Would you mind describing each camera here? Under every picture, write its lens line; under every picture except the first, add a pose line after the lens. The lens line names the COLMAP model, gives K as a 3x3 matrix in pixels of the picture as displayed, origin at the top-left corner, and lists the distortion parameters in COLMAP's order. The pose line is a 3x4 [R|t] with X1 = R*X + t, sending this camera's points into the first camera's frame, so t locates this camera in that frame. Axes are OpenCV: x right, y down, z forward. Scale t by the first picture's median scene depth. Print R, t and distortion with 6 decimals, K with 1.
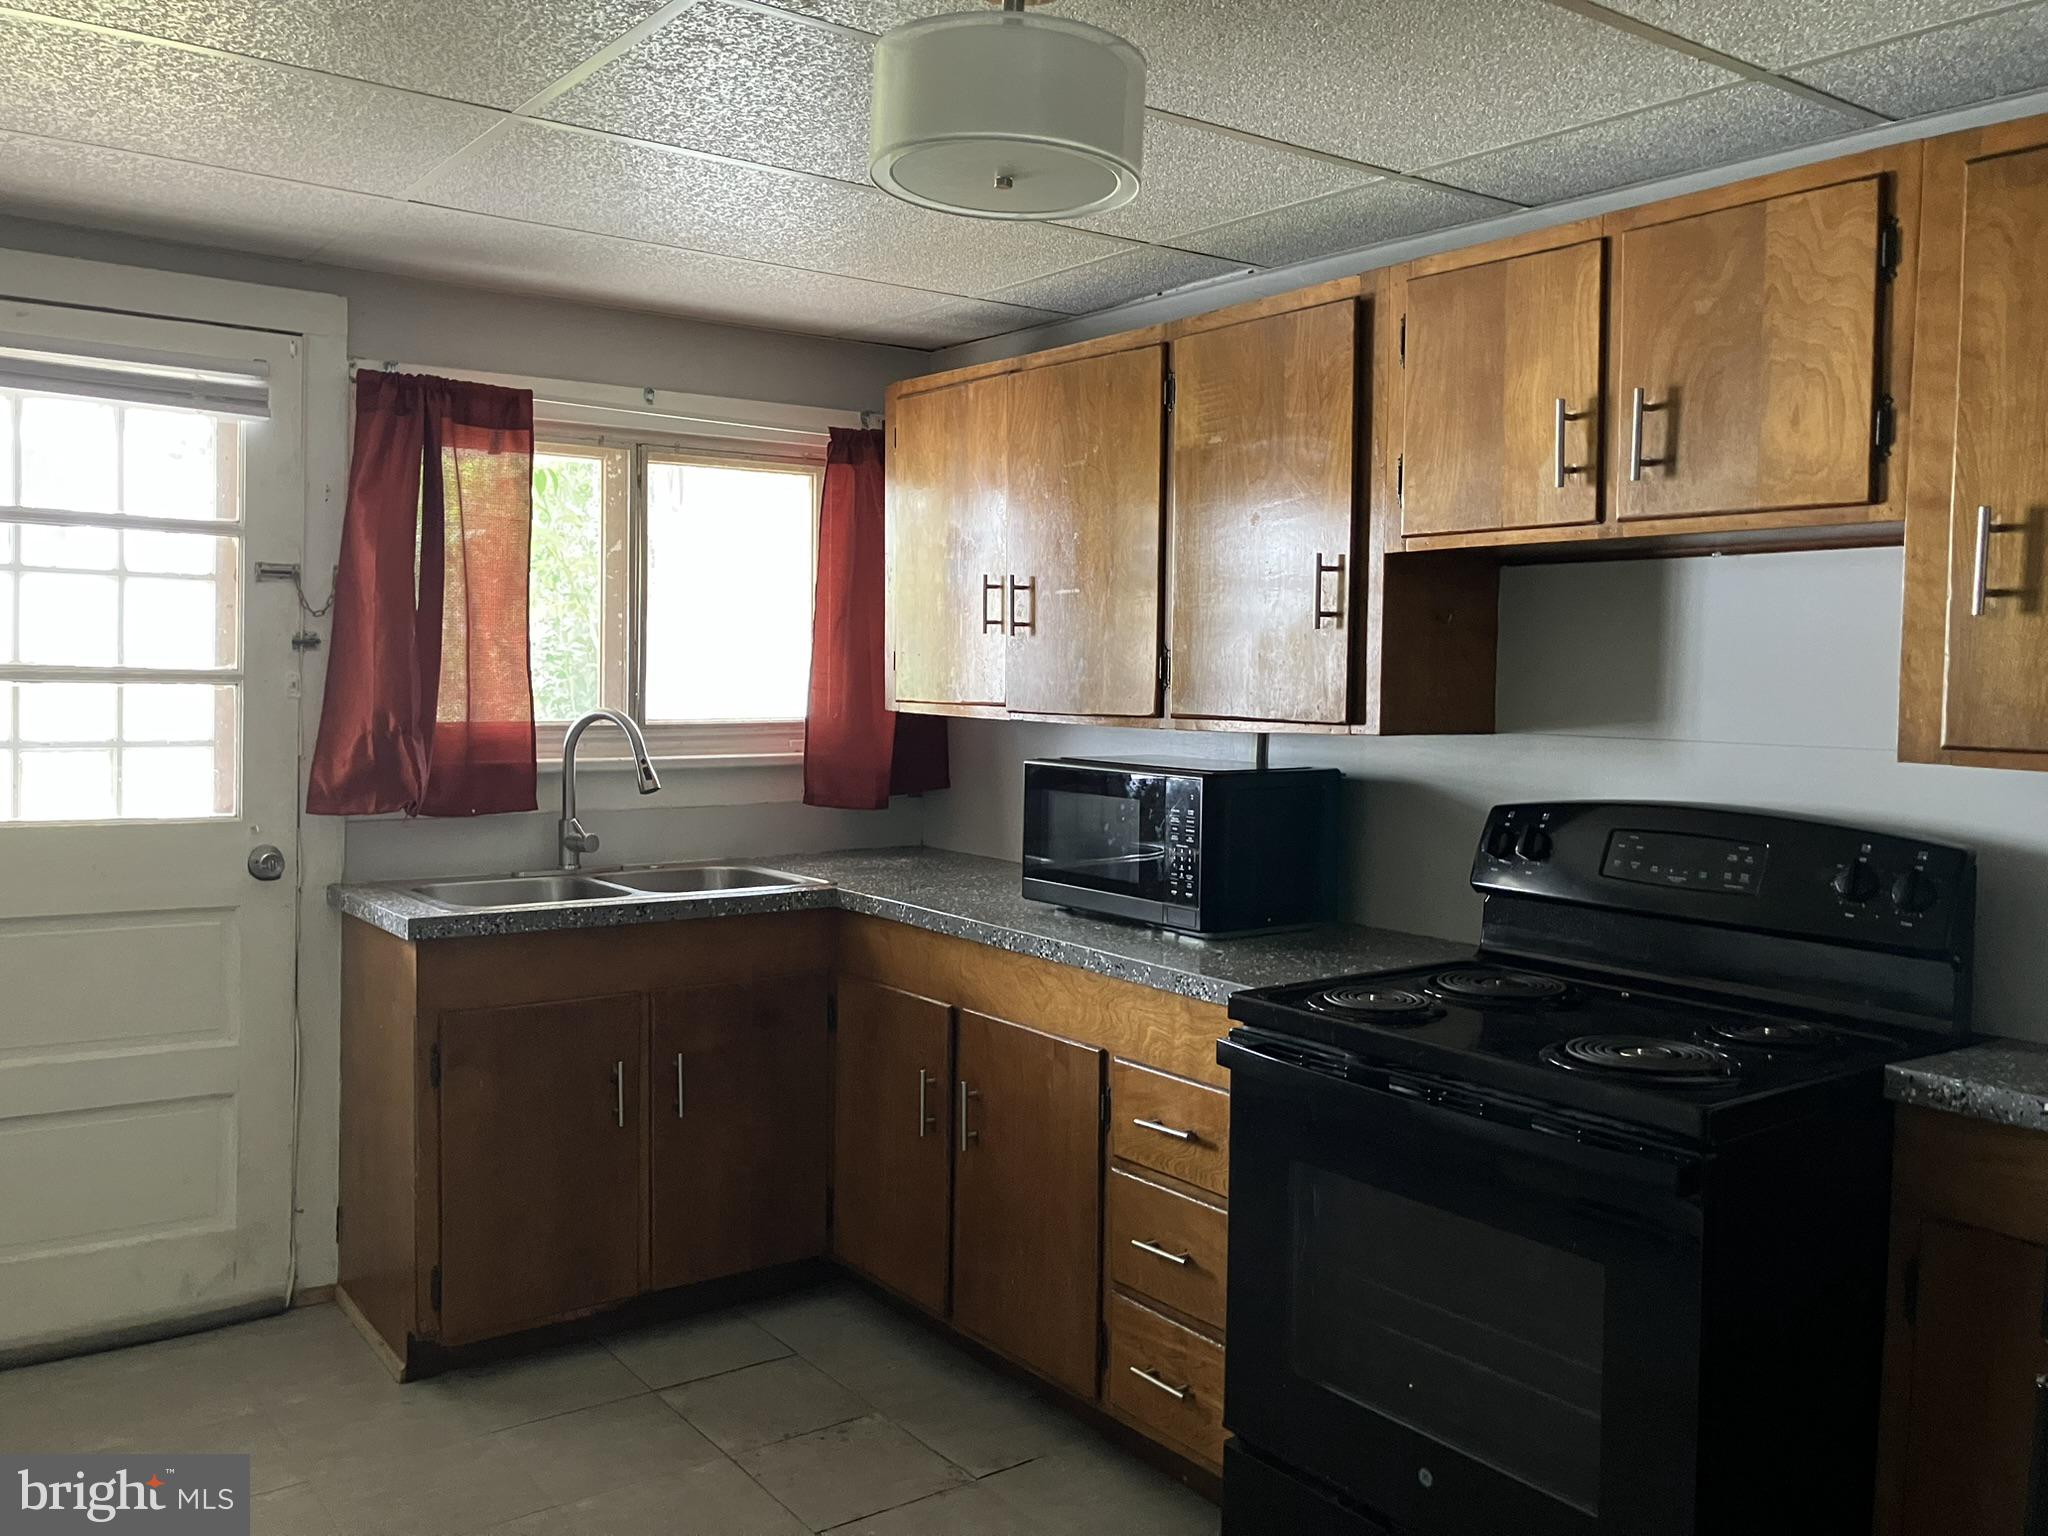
lens RADIAL K [[1691.1, 0, 1024.0], [0, 1691.1, 768.0], [0, 0, 1]] dist [0.006552, -0.062566]
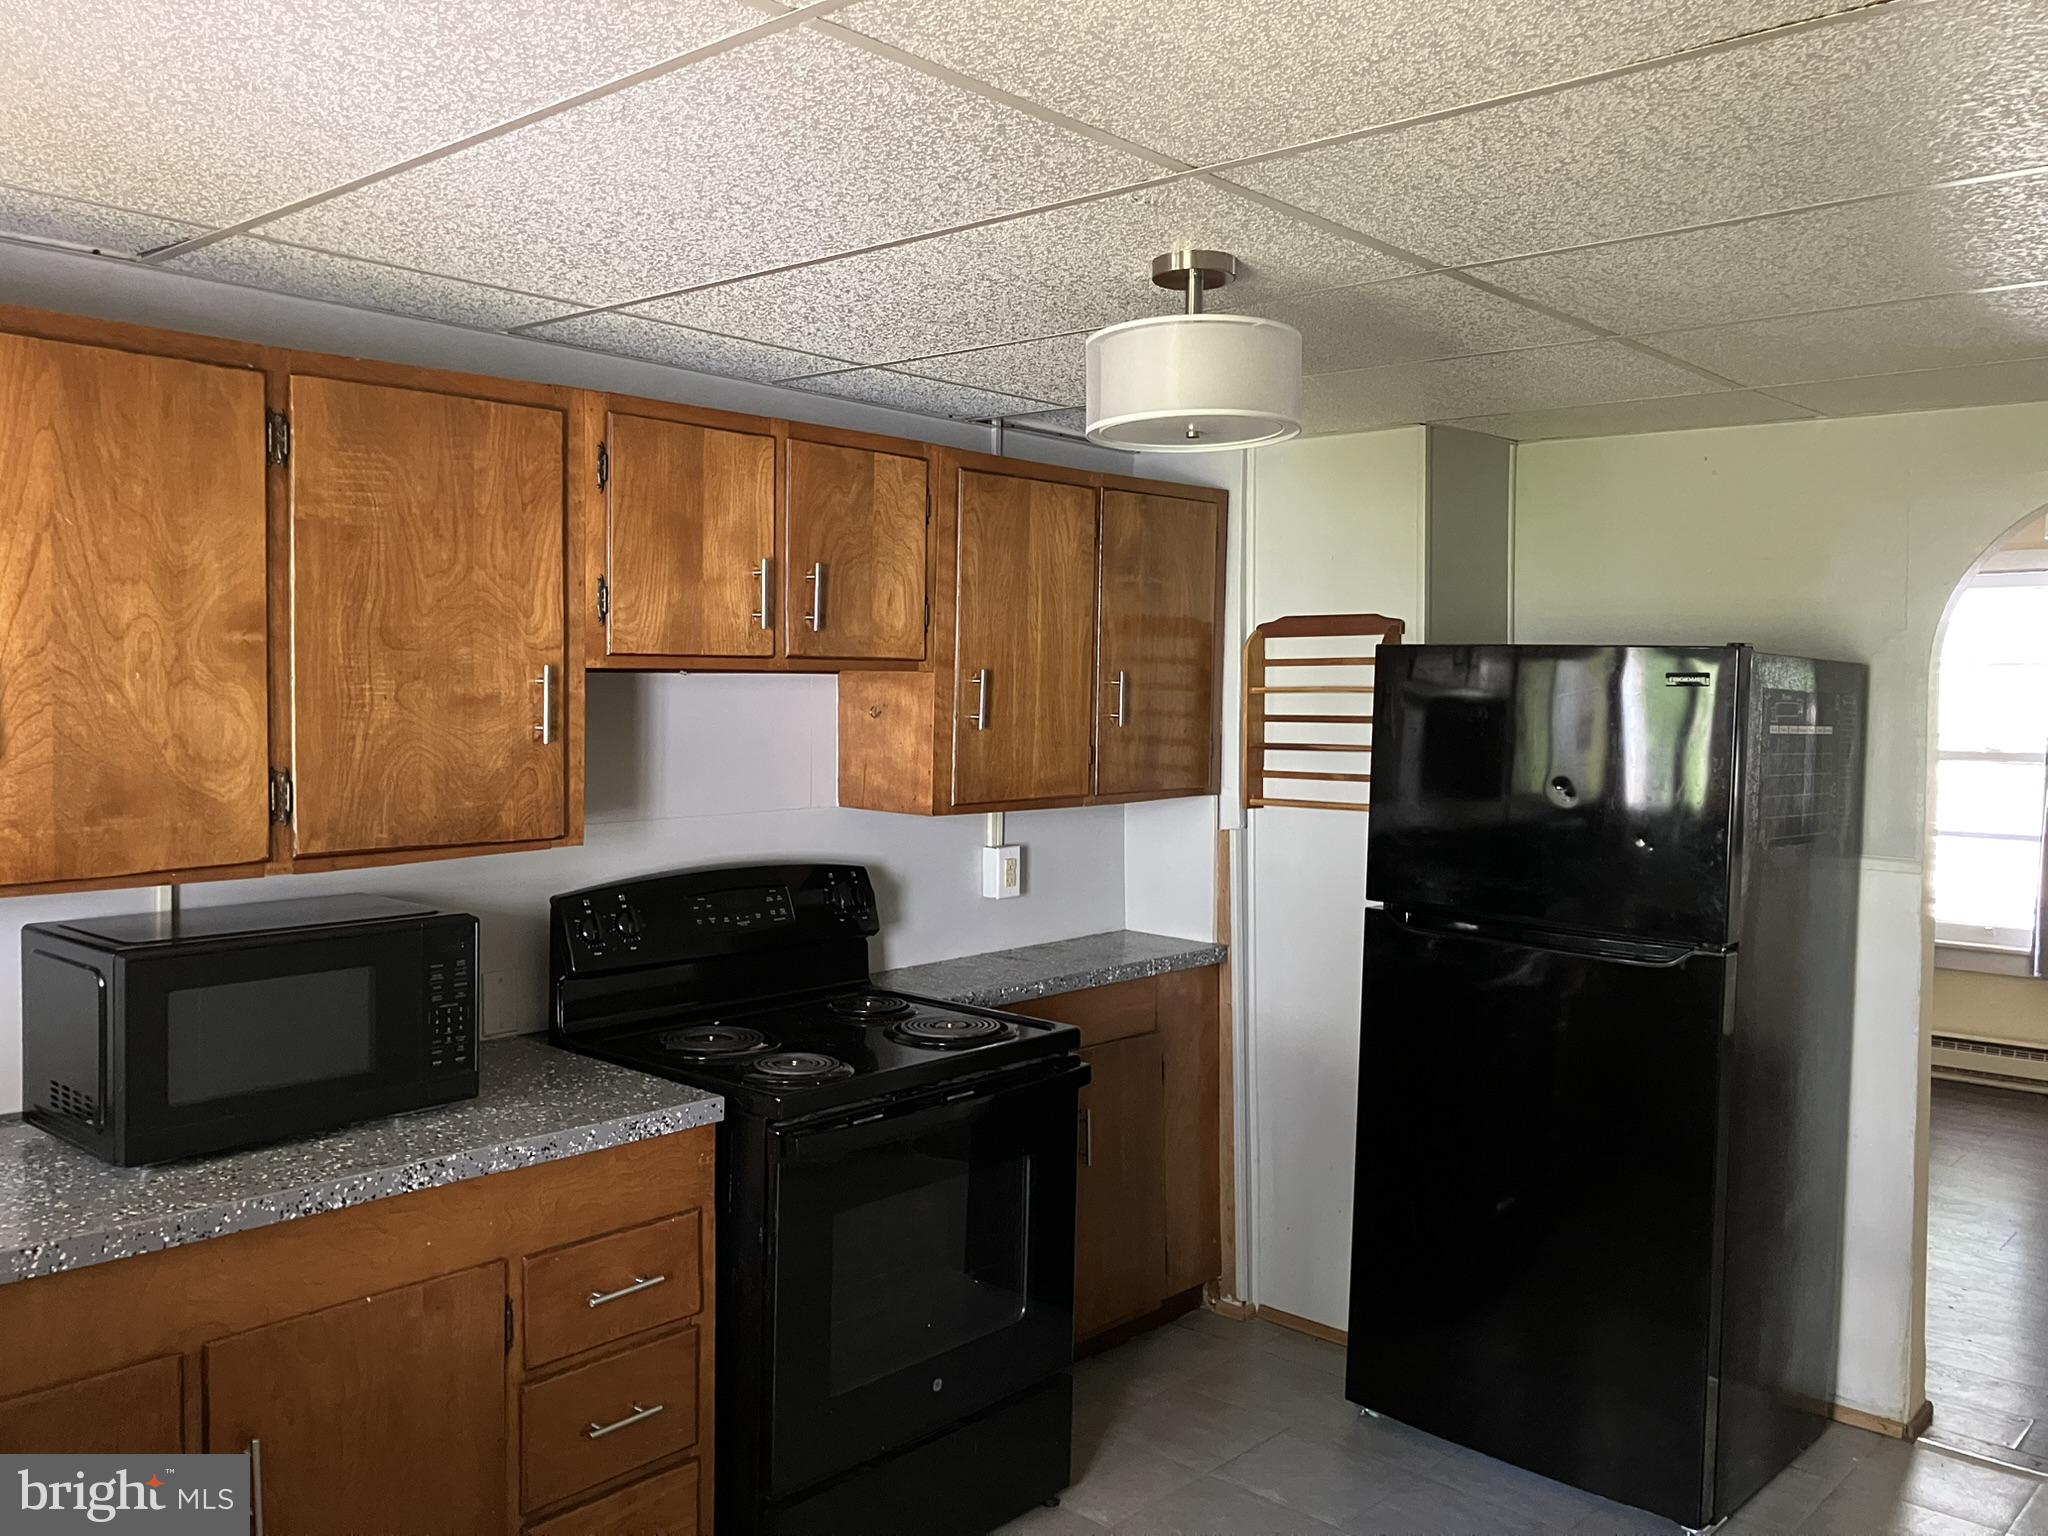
lens RADIAL K [[1691.1, 0, 1024.0], [0, 1691.1, 768.0], [0, 0, 1]] dist [0.006552, -0.062566]
pose [[-0.224812, -0.072240, 0.971721, -0.931042], [0.041780, 0.995616, 0.083683, -0.155156], [-0.973506, 0.059412, -0.220808, 1.064905]]
